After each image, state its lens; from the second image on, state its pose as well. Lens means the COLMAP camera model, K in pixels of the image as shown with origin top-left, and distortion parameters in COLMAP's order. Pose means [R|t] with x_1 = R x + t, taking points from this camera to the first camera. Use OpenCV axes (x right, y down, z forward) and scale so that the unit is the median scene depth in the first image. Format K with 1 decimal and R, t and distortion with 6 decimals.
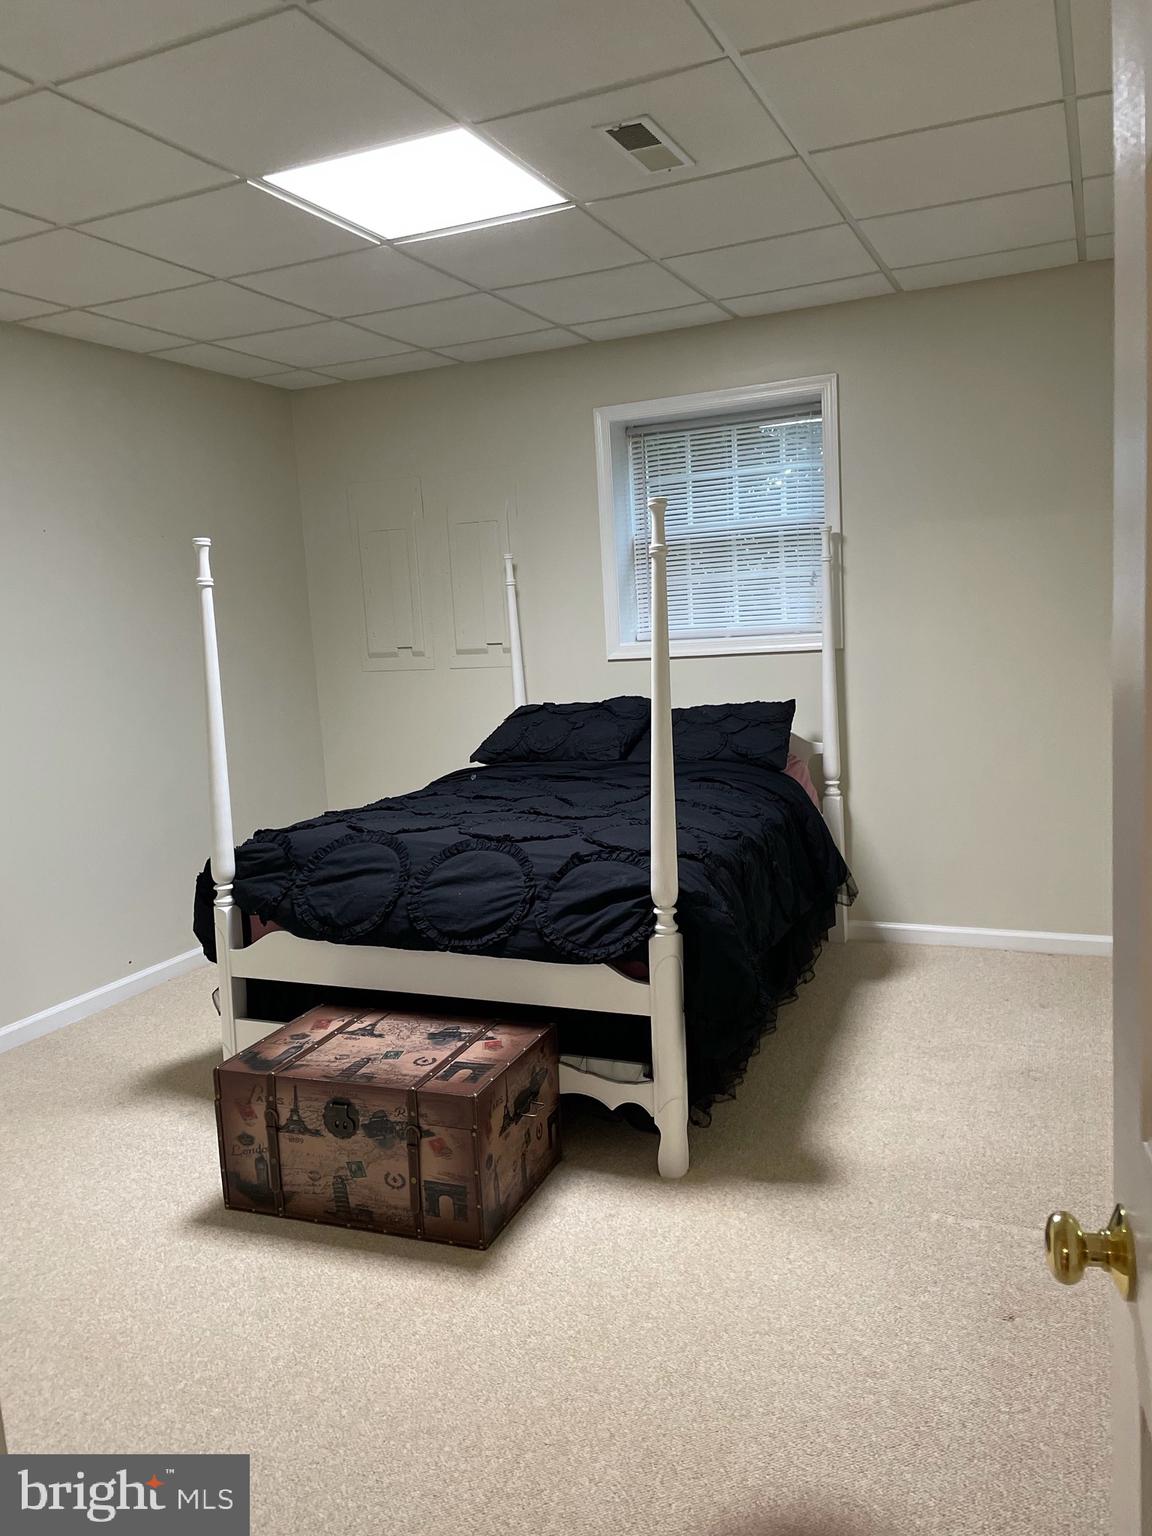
lens RADIAL K [[1166.7, 0, 576.0], [0, 1166.7, 768.0], [0, 0, 1]] dist [0.082095, -0.108824]
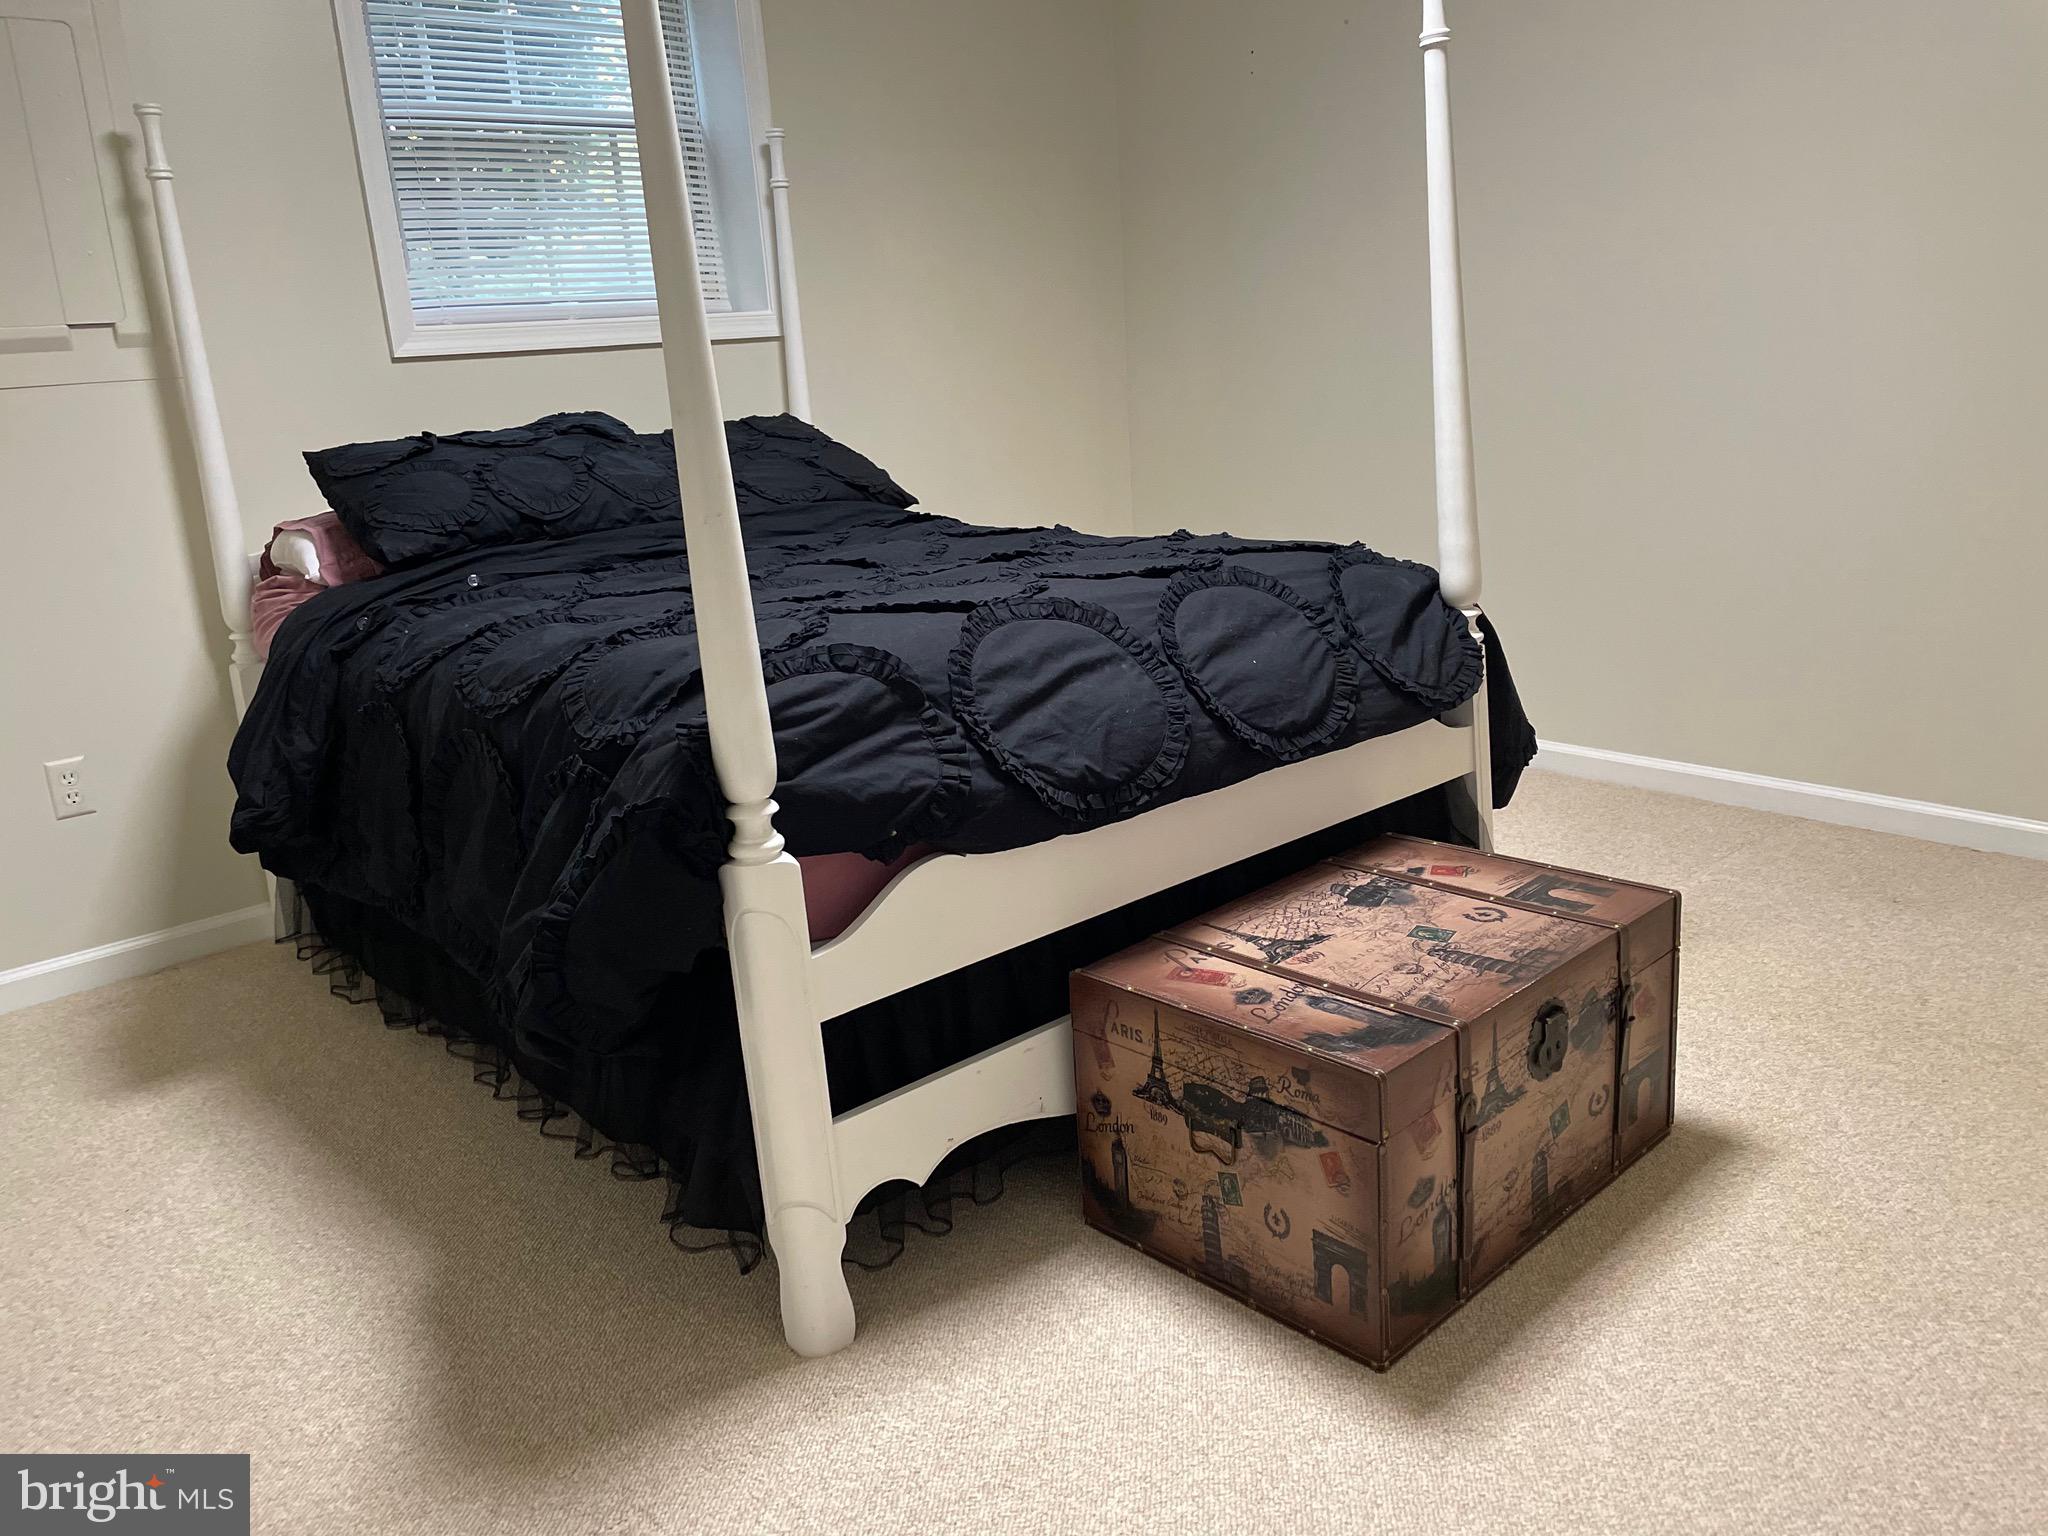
lens RADIAL K [[1555.6, 0, 1008.6], [0, 1555.6, 766.9], [0, 0, 1]] dist [0.082095, -0.108824]
pose [[0.424123, -0.208714, 0.881225, -0.813743], [0.162254, 0.974847, 0.152798, 0.027764], [-0.890951, 0.078177, 0.447319, 0.806466]]
